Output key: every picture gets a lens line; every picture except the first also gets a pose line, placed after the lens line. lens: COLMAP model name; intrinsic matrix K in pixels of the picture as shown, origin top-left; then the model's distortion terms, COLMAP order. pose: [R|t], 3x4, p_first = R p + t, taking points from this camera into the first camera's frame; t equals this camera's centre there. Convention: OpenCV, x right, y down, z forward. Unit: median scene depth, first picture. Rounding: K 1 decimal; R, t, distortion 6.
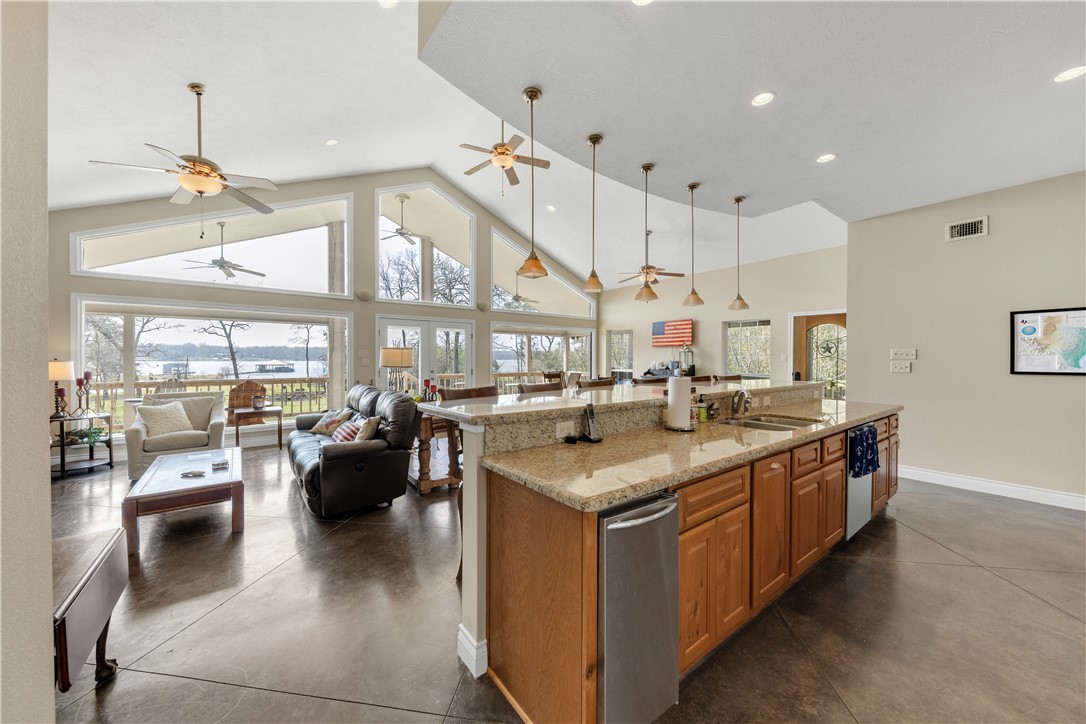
lens RADIAL K [[382.8, 0, 536.9], [0, 382.8, 358.5], [0, 0, 1]] dist [0.000684, 0.000011]
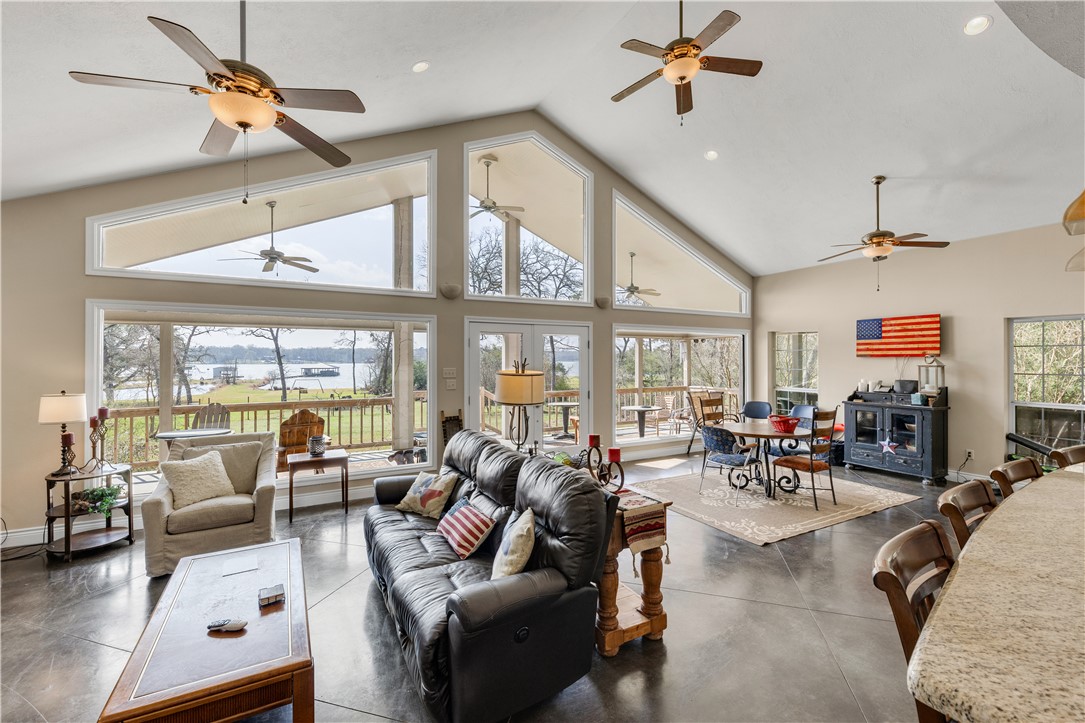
lens RADIAL K [[450.4, 0, 536.6], [0, 450.4, 351.7], [0, 0, 1]] dist [0.007262, -0.000312]
pose [[0.988326, -0.007364, -0.152176, -0.155812], [0.004557, 0.999813, -0.018786, -0.033491], [0.152286, 0.017873, 0.988175, 0.182896]]
